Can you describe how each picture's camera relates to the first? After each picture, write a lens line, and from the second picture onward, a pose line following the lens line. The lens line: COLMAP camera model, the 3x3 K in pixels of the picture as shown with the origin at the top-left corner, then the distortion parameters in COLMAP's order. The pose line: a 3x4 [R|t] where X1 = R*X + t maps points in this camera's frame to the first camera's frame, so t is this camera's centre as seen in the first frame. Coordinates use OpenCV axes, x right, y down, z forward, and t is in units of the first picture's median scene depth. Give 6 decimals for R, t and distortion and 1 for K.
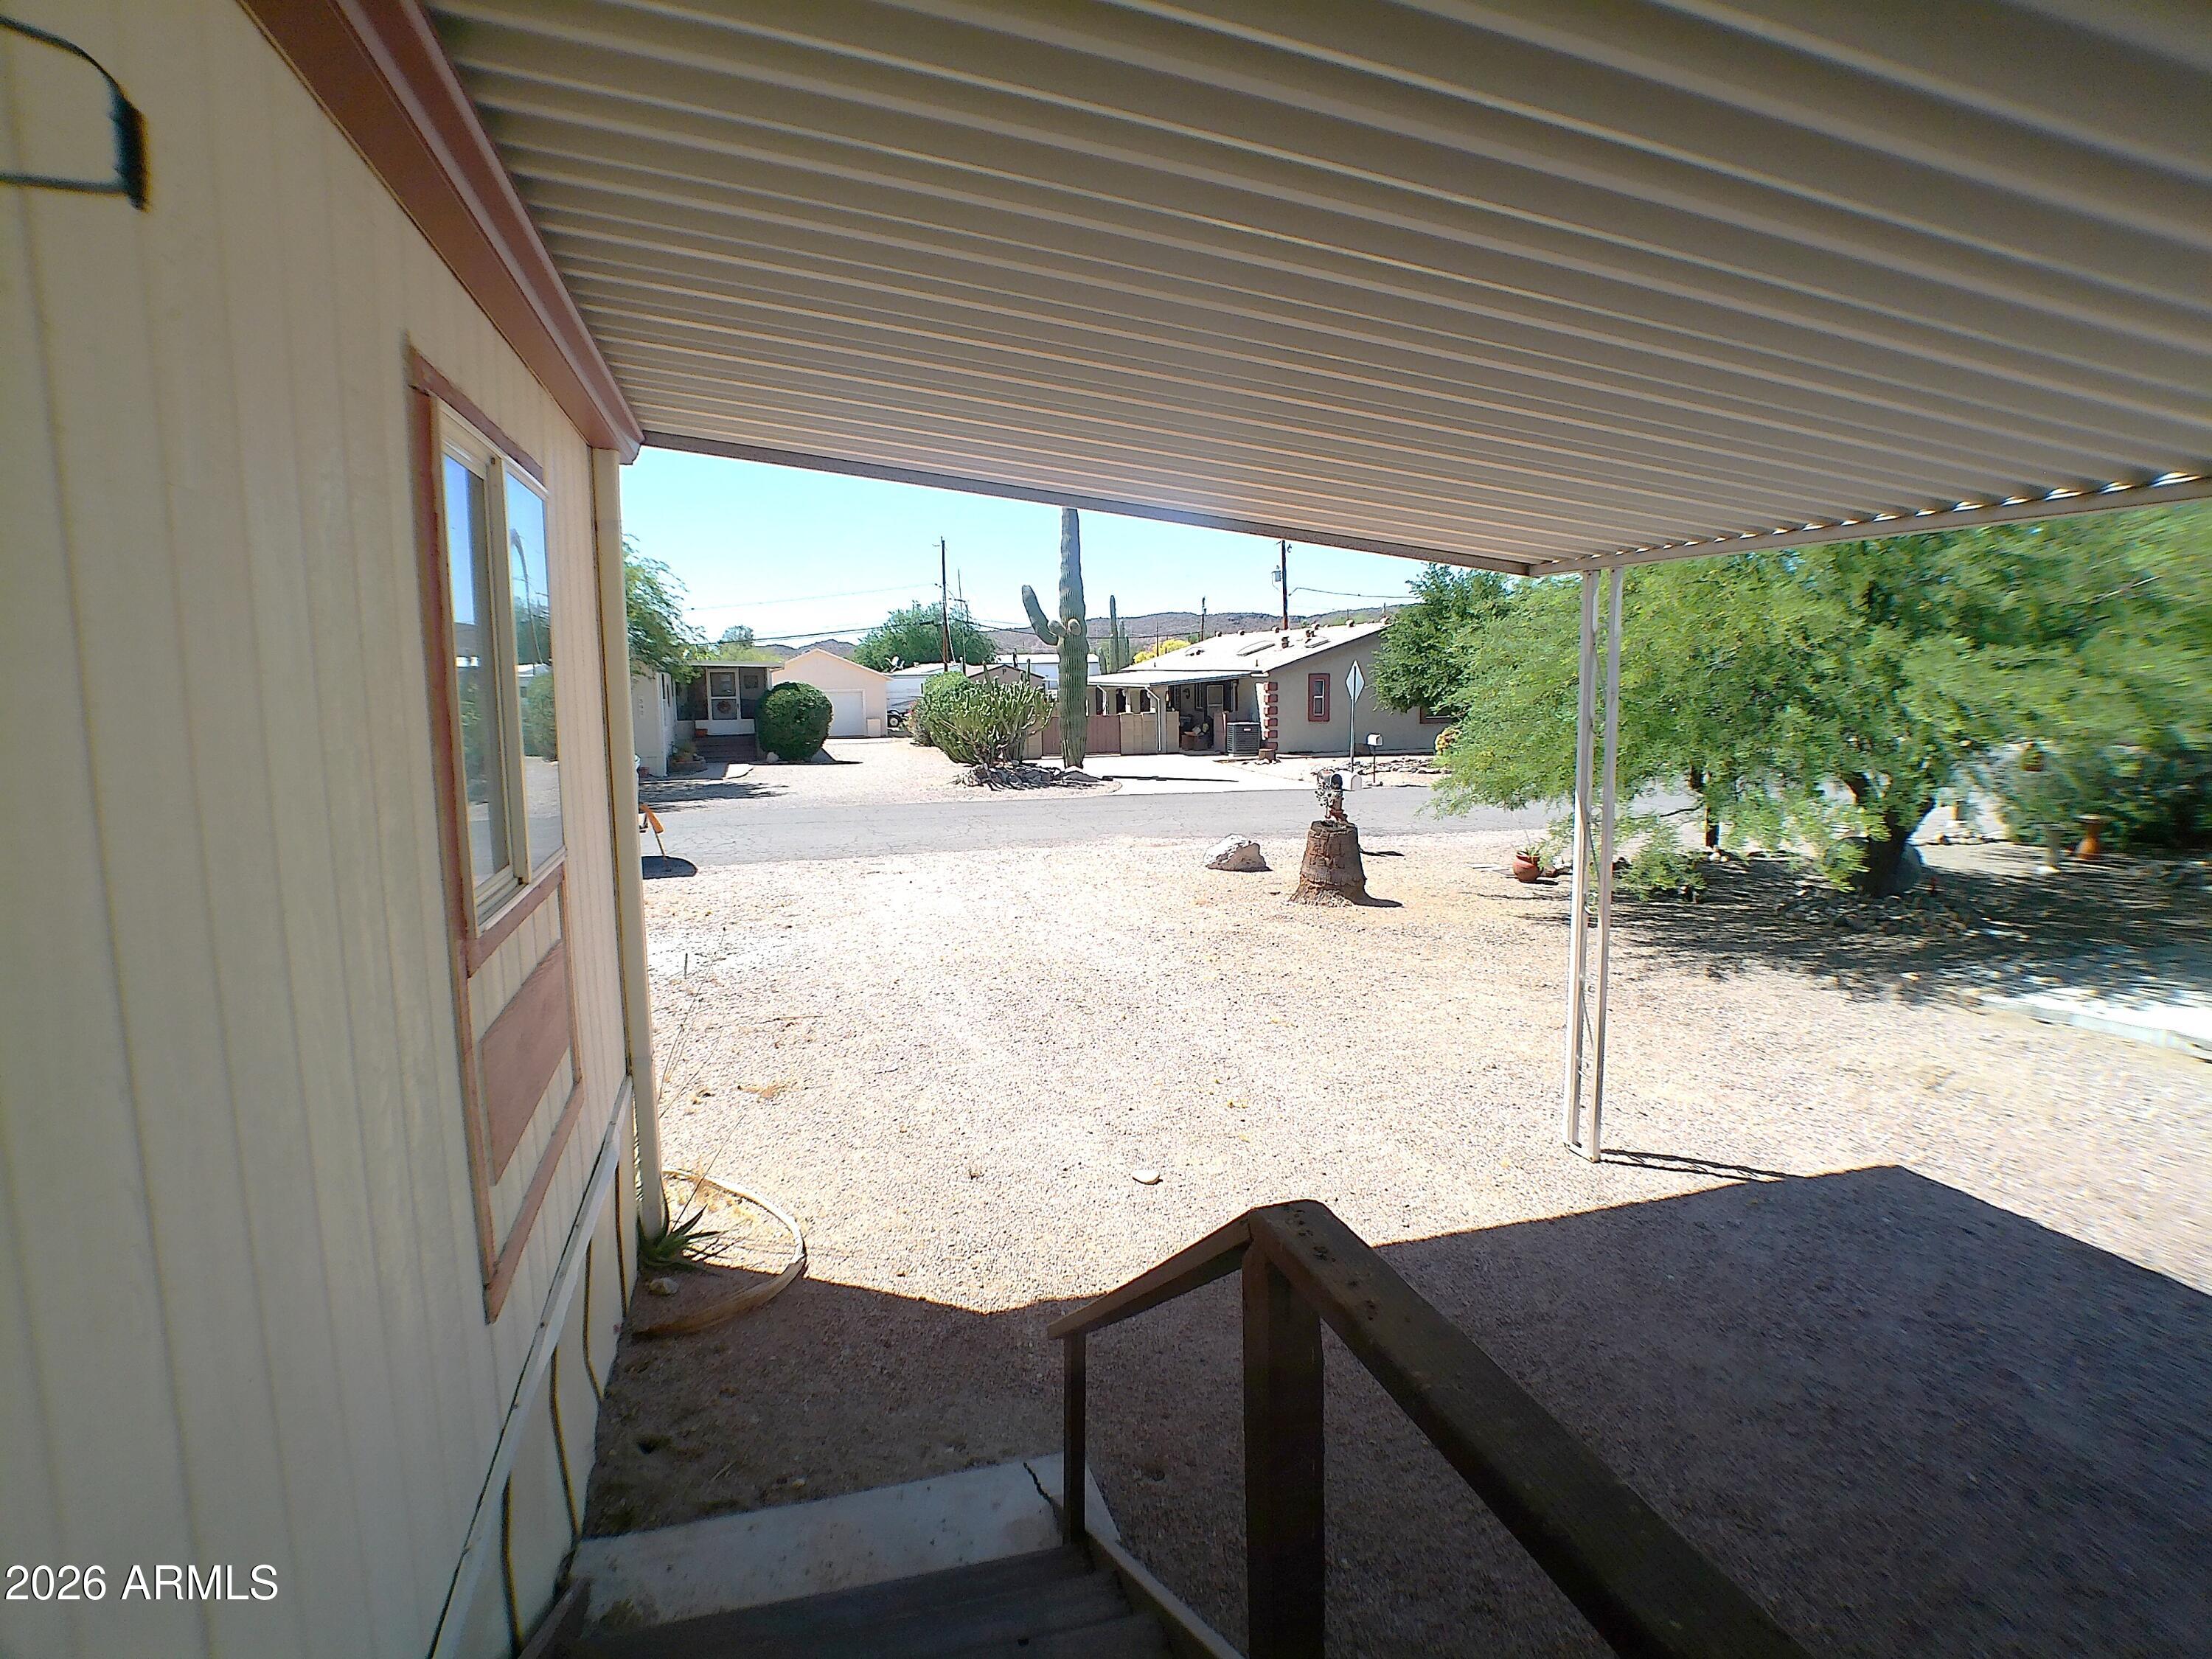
lens RADIAL K [[1209.2, 0, 1106.0], [0, 1209.2, 829.5], [0, 0, 1]] dist [-0.027442, -0.001235]
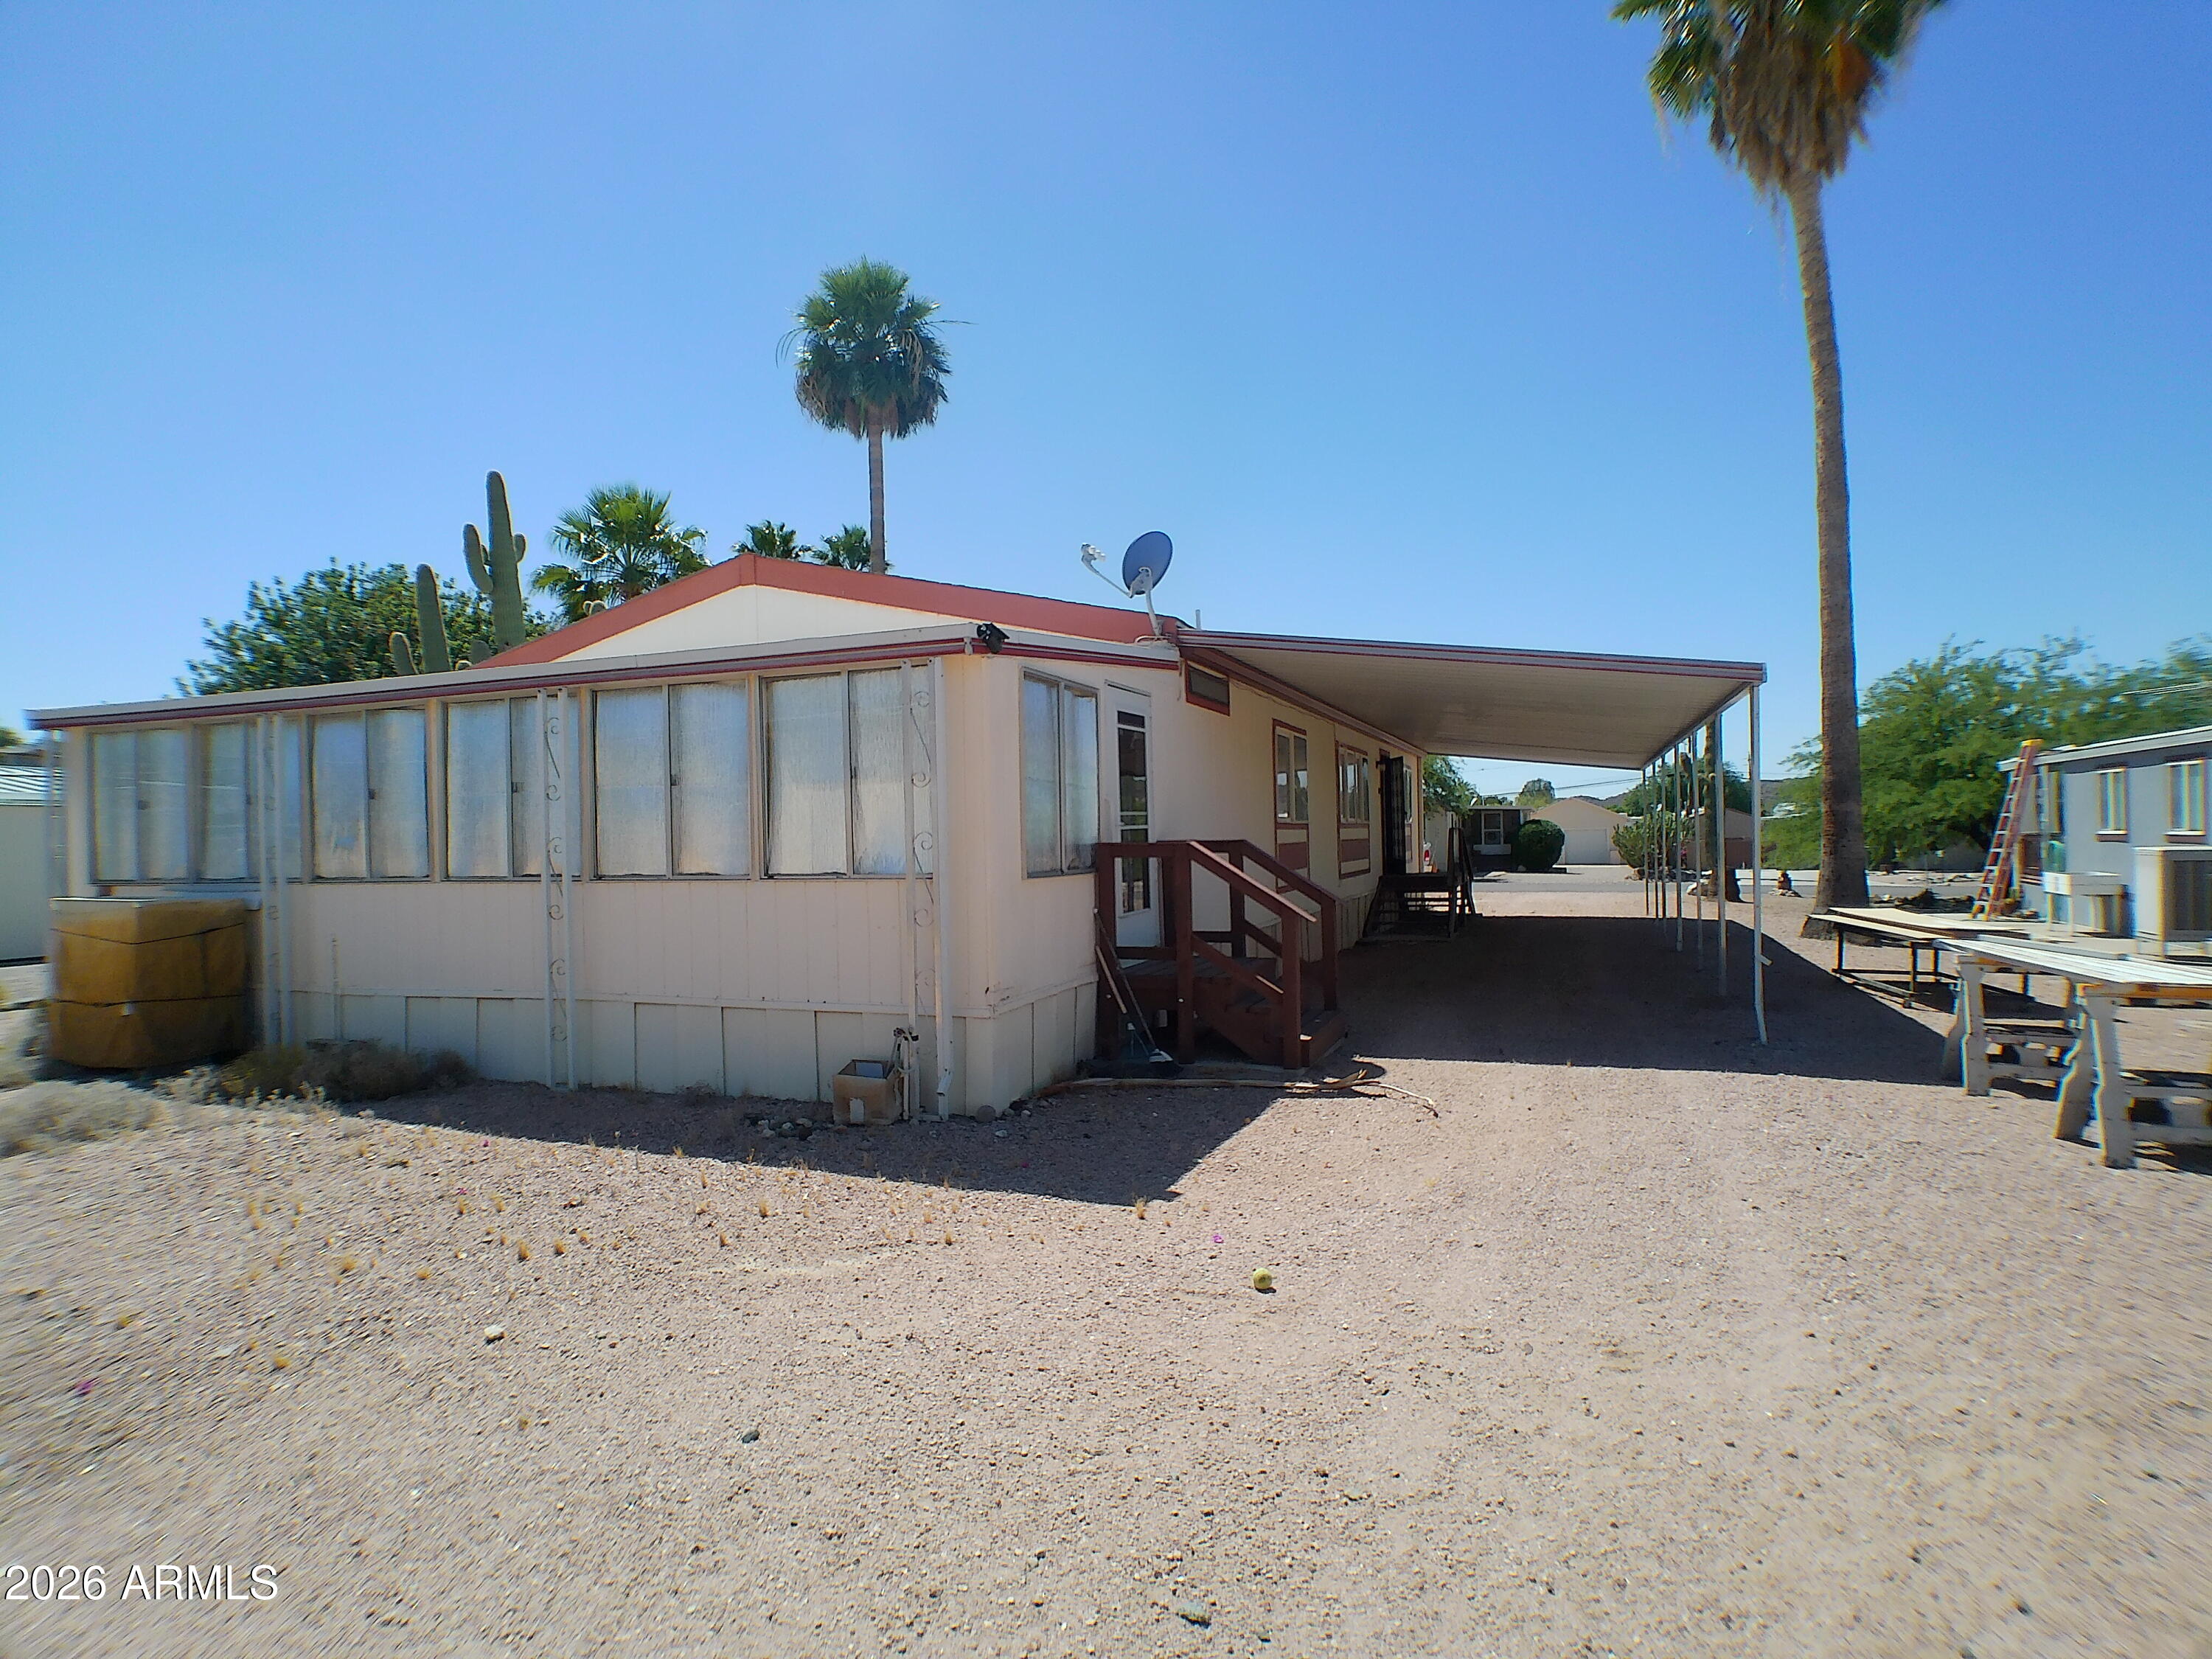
lens RADIAL K [[1209.2, 0, 1106.0], [0, 1209.2, 829.5], [0, 0, 1]] dist [-0.027442, -0.001235]
pose [[0.798207, 0.000038, -0.602383, 0.213264], [-0.075855, 0.992046, -0.100451, 0.081210], [0.597588, 0.125874, 0.791861, -0.498581]]
